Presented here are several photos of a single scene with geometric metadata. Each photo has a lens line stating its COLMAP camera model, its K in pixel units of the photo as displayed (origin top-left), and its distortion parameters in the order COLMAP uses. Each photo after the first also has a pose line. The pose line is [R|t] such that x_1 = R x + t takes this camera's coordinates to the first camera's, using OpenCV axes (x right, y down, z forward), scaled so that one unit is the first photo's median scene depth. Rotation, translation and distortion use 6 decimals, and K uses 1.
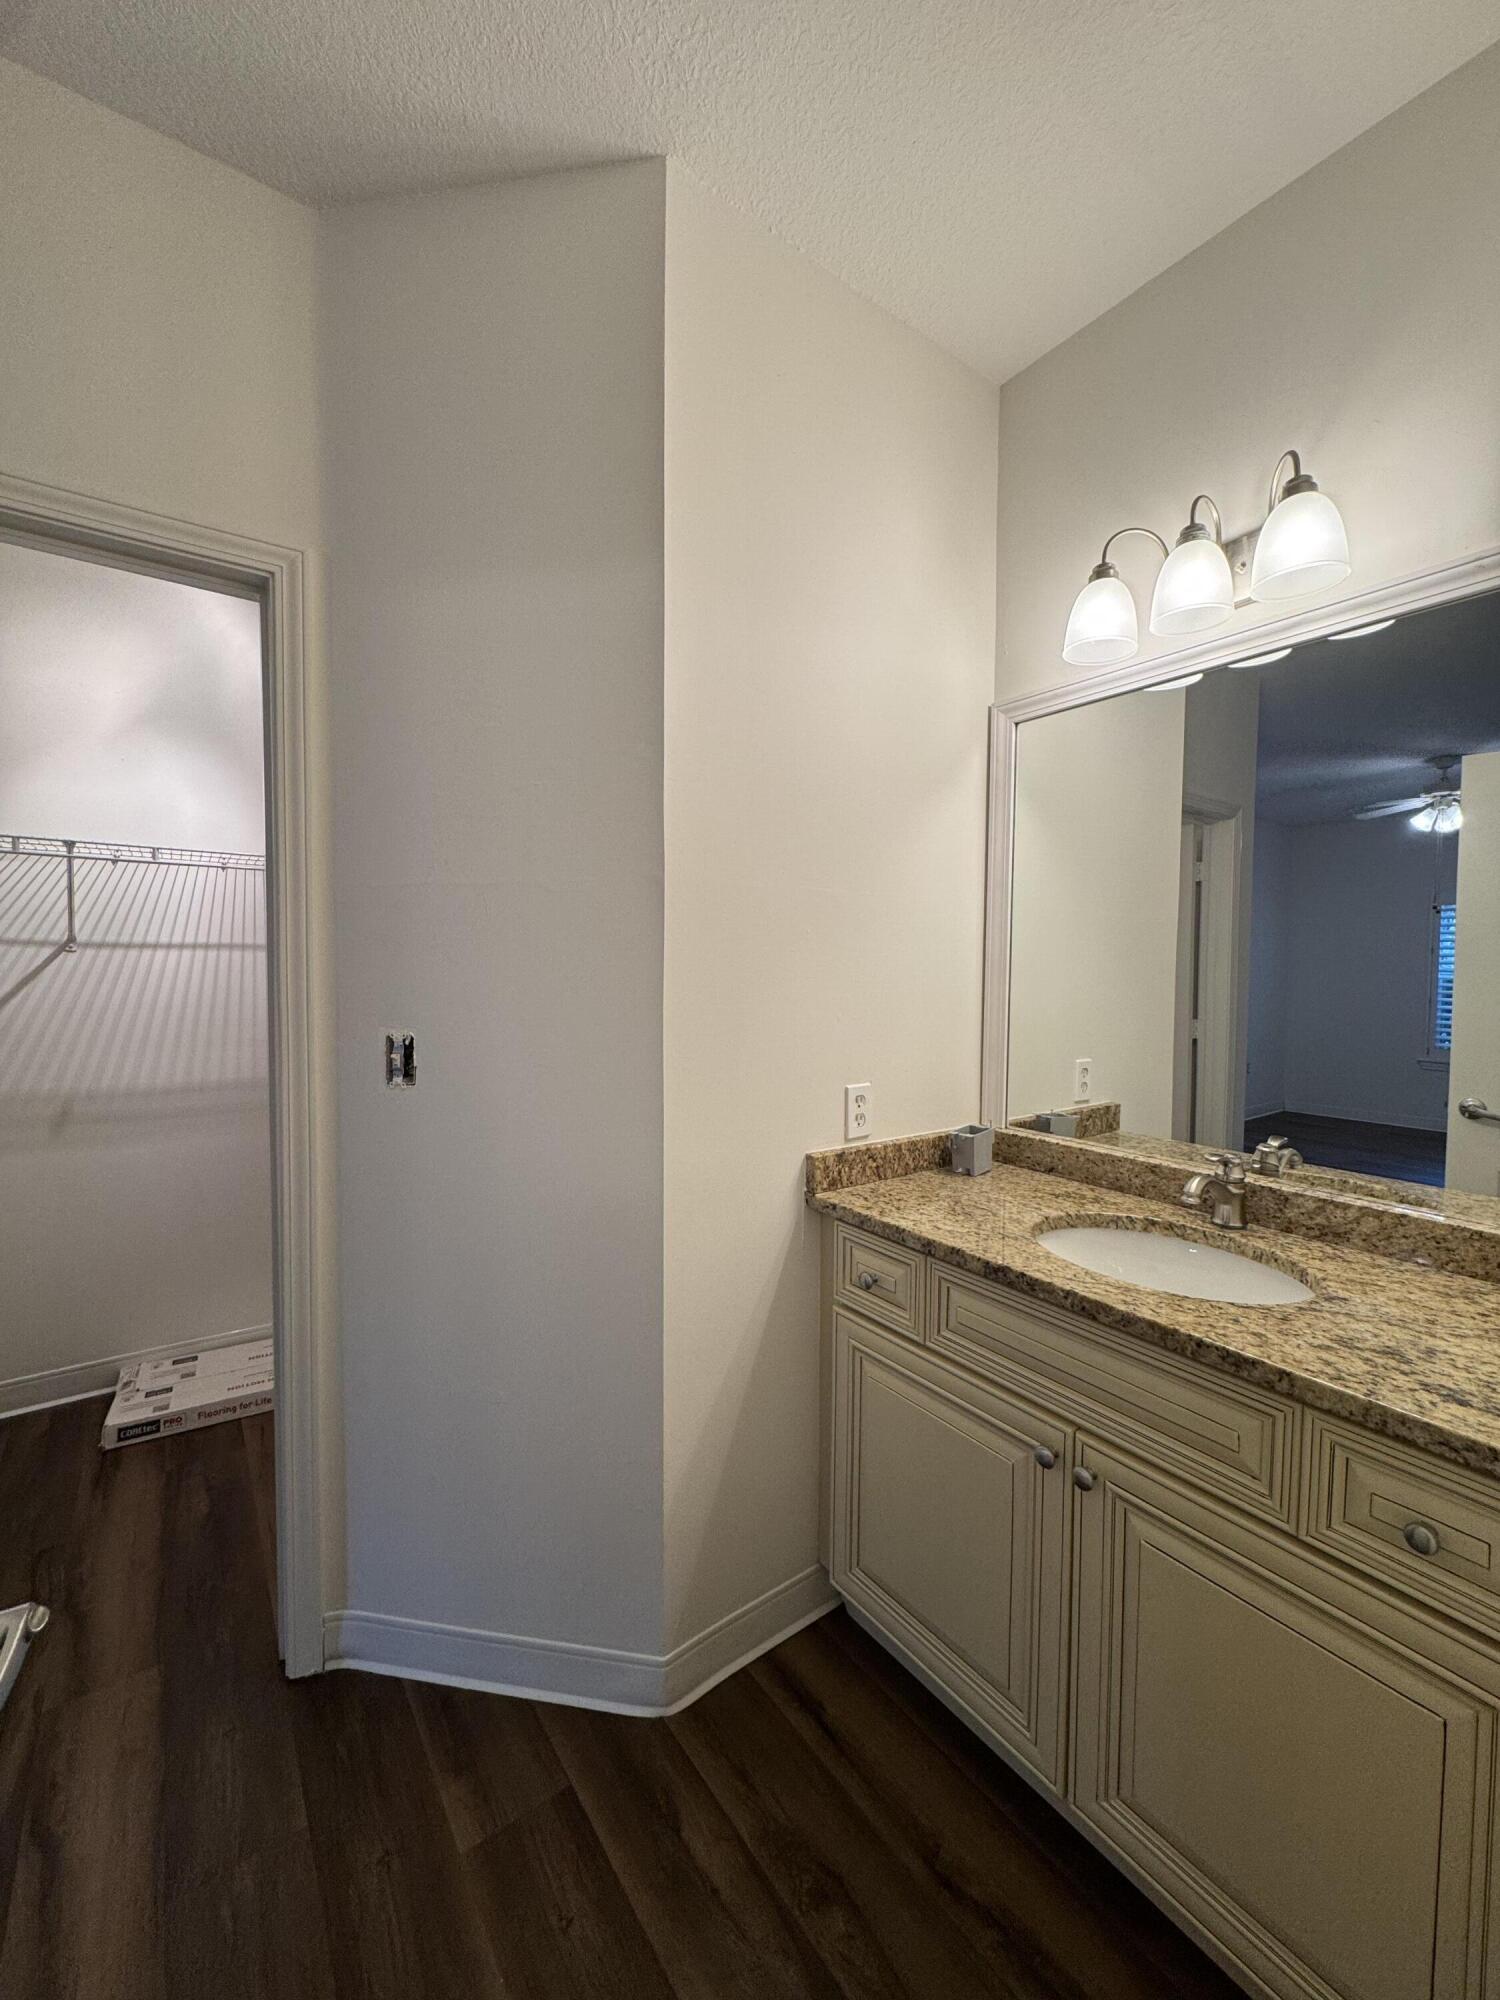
lens RADIAL K [[800.4, 0, 753.6], [0, 800.4, 997.5], [0, 0, 1]] dist [-0.003717, 0.000470]
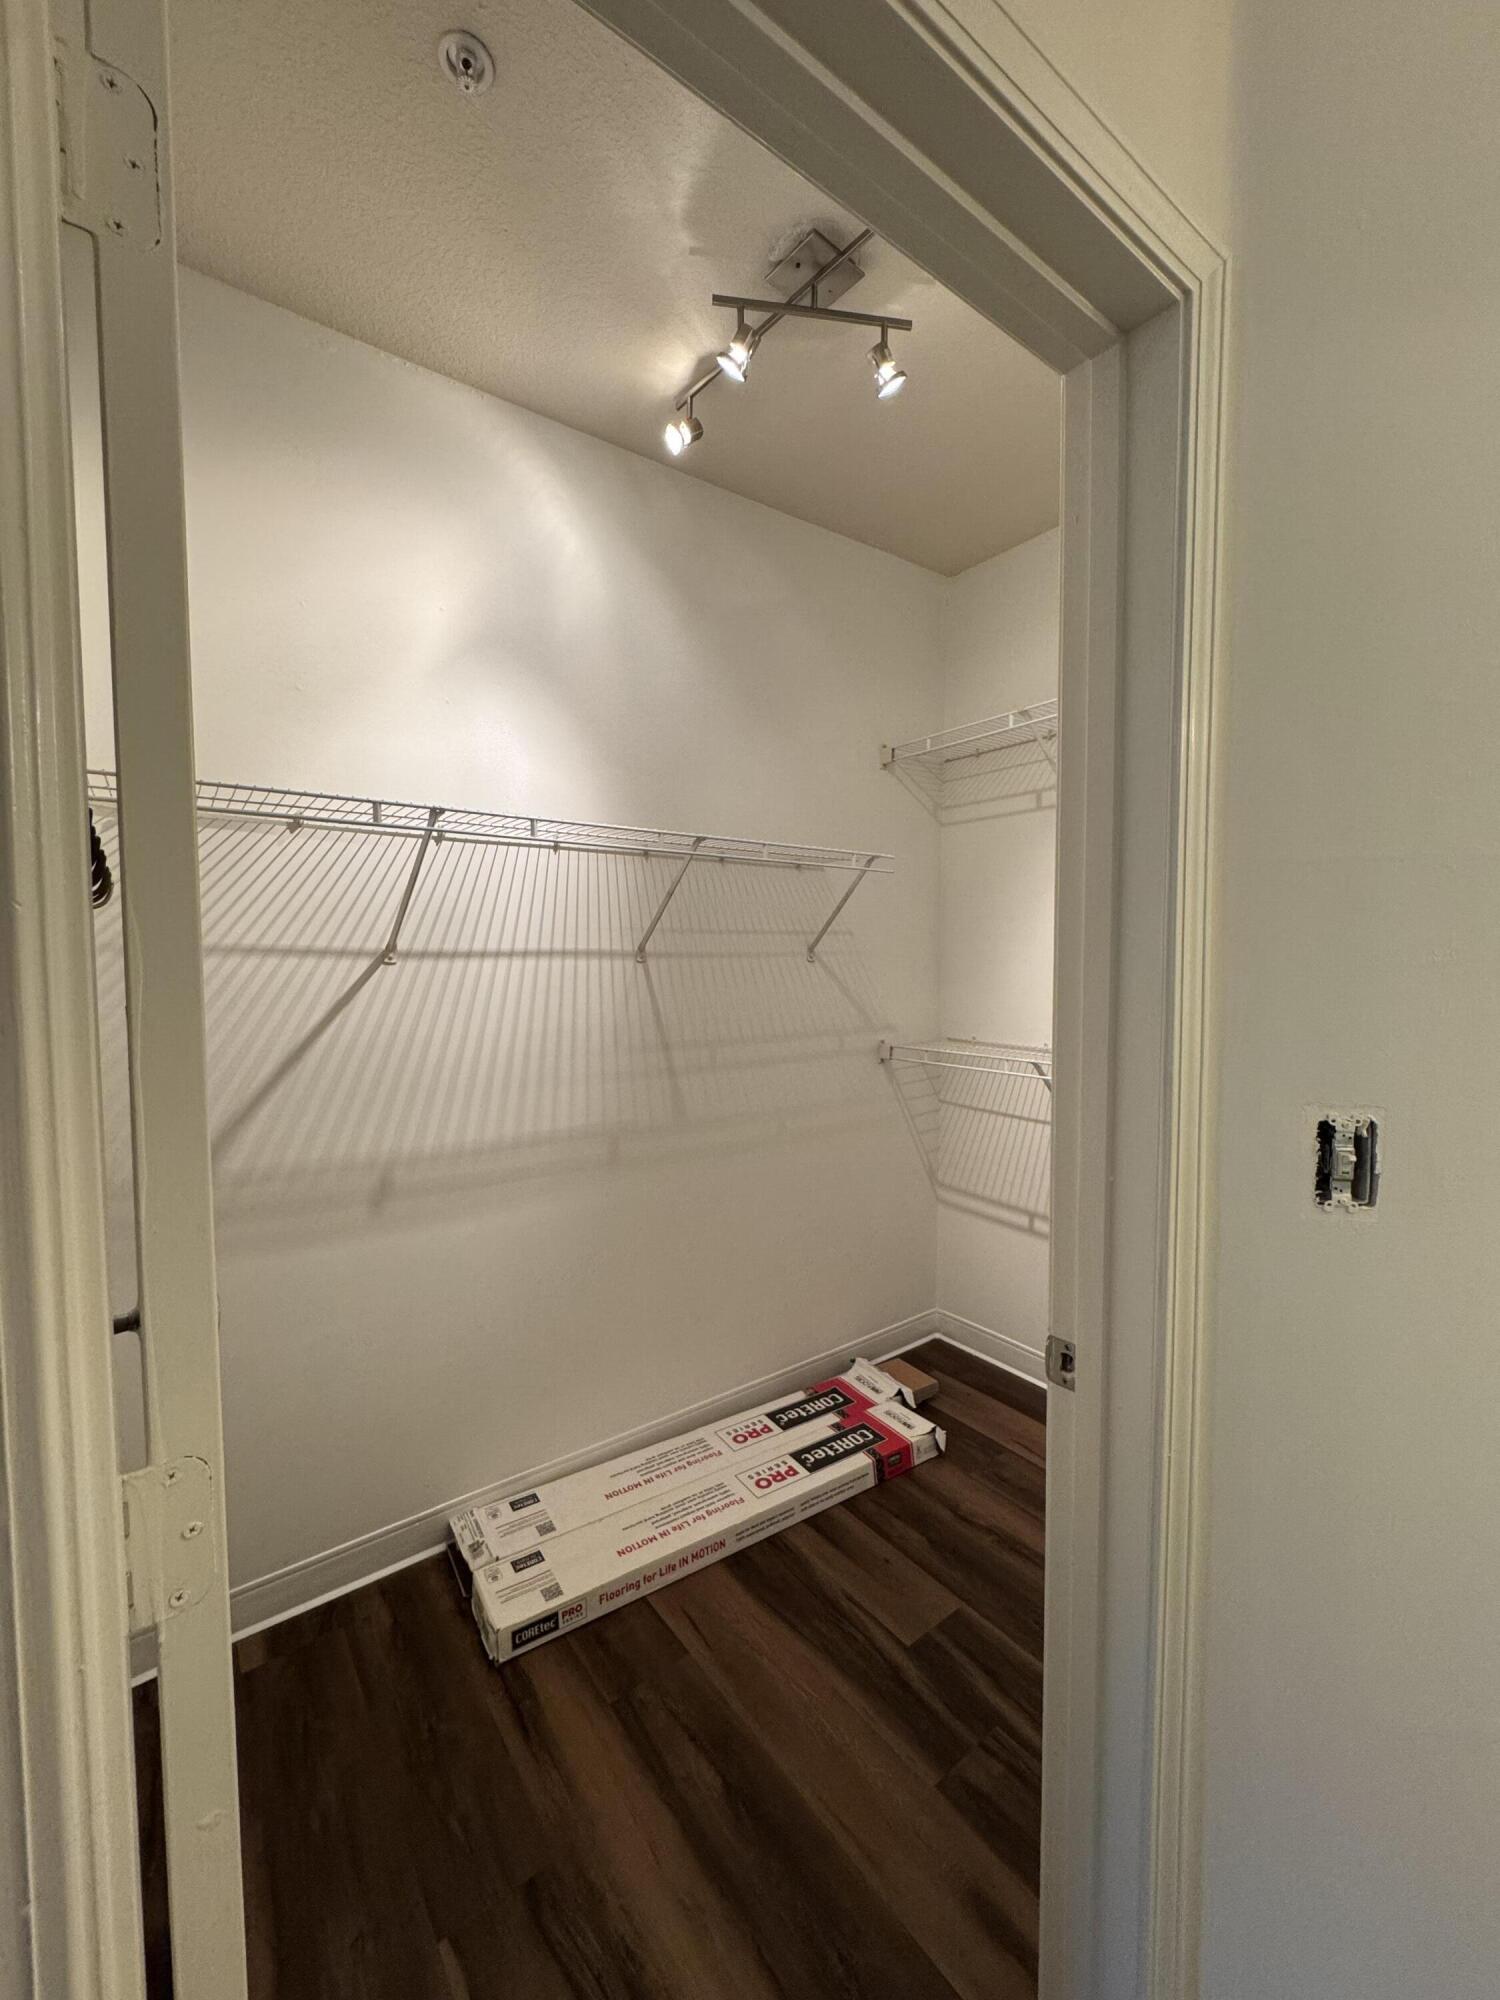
lens RADIAL K [[800.4, 0, 753.6], [0, 800.4, 997.5], [0, 0, 1]] dist [-0.003717, 0.000470]
pose [[0.999820, -0.011425, 0.015164, -0.547405], [0.011236, 0.999859, 0.012452, -0.033099], [-0.015304, -0.012280, 0.999807, 0.268904]]
